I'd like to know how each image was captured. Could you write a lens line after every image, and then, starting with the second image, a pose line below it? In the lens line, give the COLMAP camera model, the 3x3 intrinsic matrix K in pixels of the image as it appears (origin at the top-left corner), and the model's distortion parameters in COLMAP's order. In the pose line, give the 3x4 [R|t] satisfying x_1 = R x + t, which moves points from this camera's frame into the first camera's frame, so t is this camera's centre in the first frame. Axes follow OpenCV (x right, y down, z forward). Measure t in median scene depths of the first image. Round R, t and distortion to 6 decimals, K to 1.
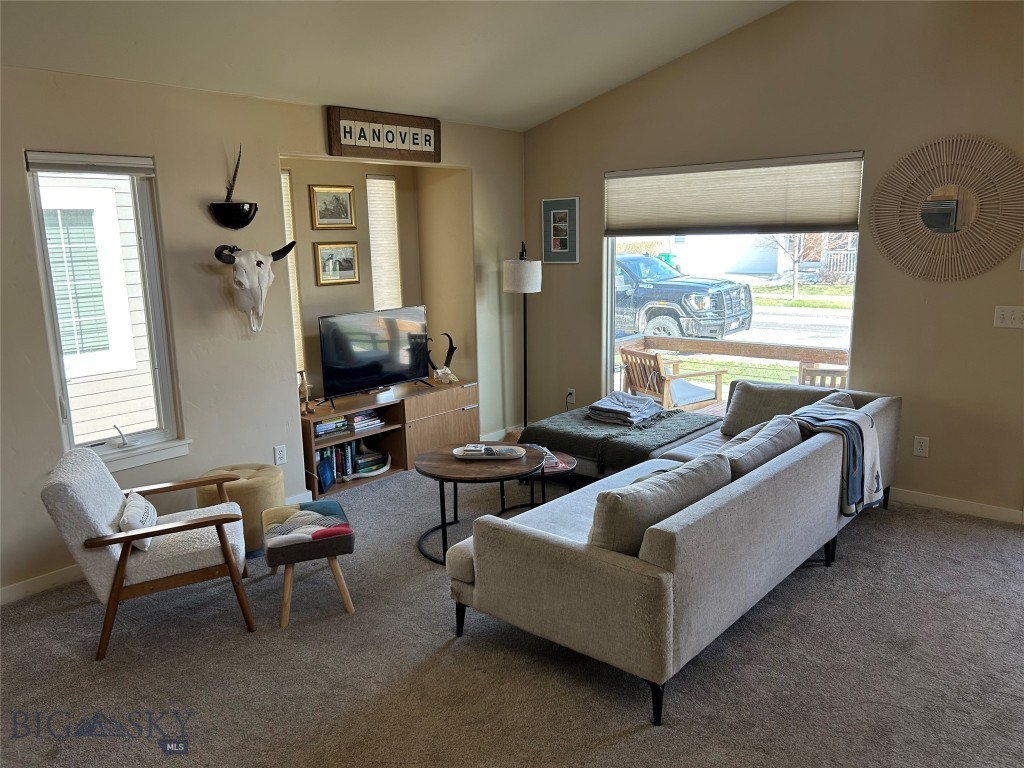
lens RADIAL K [[772.6, 0, 501.4], [0, 772.6, 394.6], [0, 0, 1]] dist [0.070619, -0.075816]
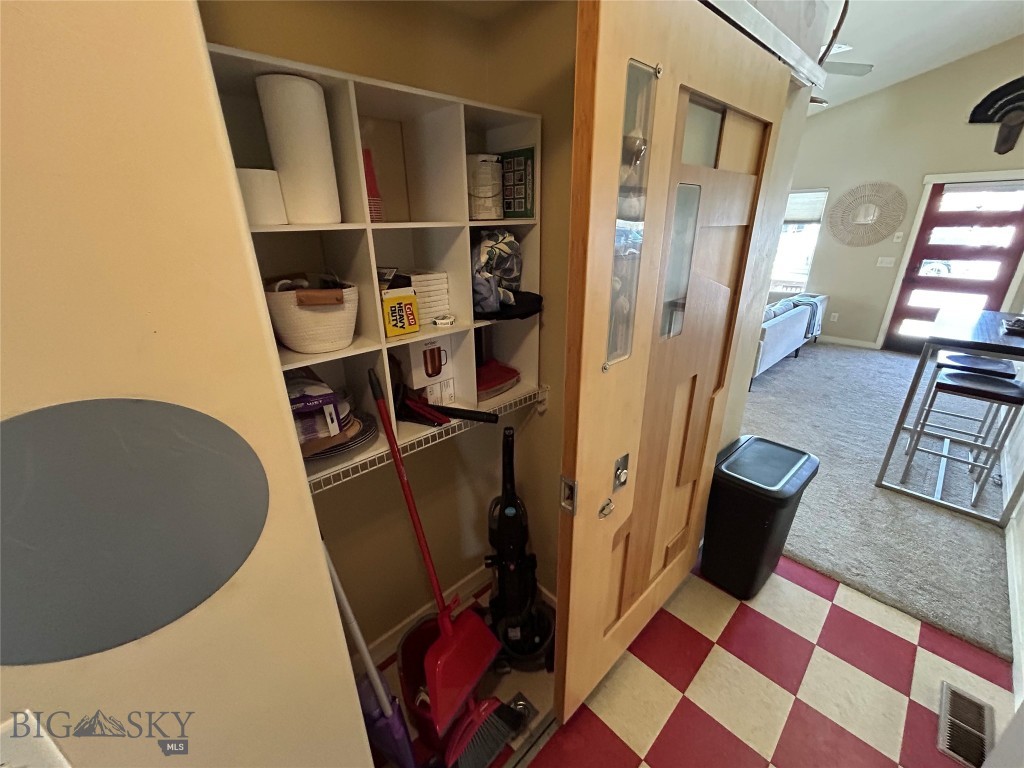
lens RADIAL K [[411.7, 0, 510.2], [0, 411.7, 386.3], [0, 0, 1]] dist [-0.002222, -0.000312]
pose [[0.994462, 0.046313, -0.094347, -0.322680], [-0.029446, 0.984500, 0.172895, 0.082560], [0.100892, -0.169159, 0.980411, -0.376855]]
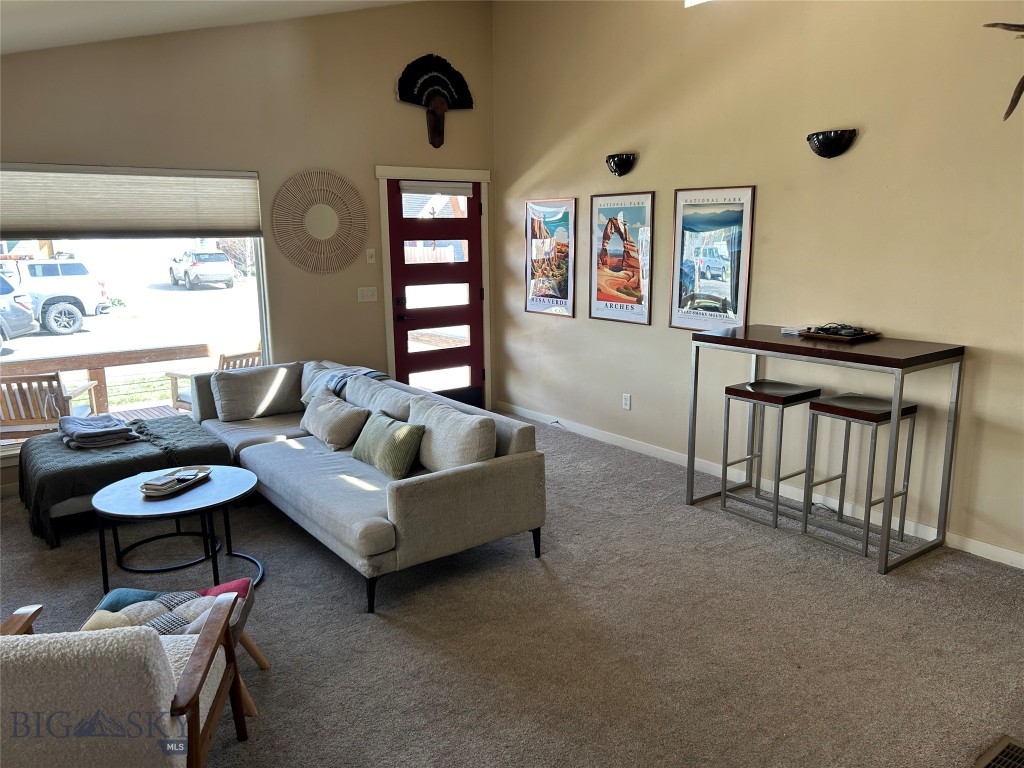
lens RADIAL K [[771.7, 0, 502.3], [0, 771.7, 383.9], [0, 0, 1]] dist [0.087031, -0.121844]
pose [[0.221133, -0.171355, 0.960072, -0.659523], [0.208160, 0.970050, 0.125190, -0.055287], [-0.952770, 0.172165, 0.250179, 0.354236]]
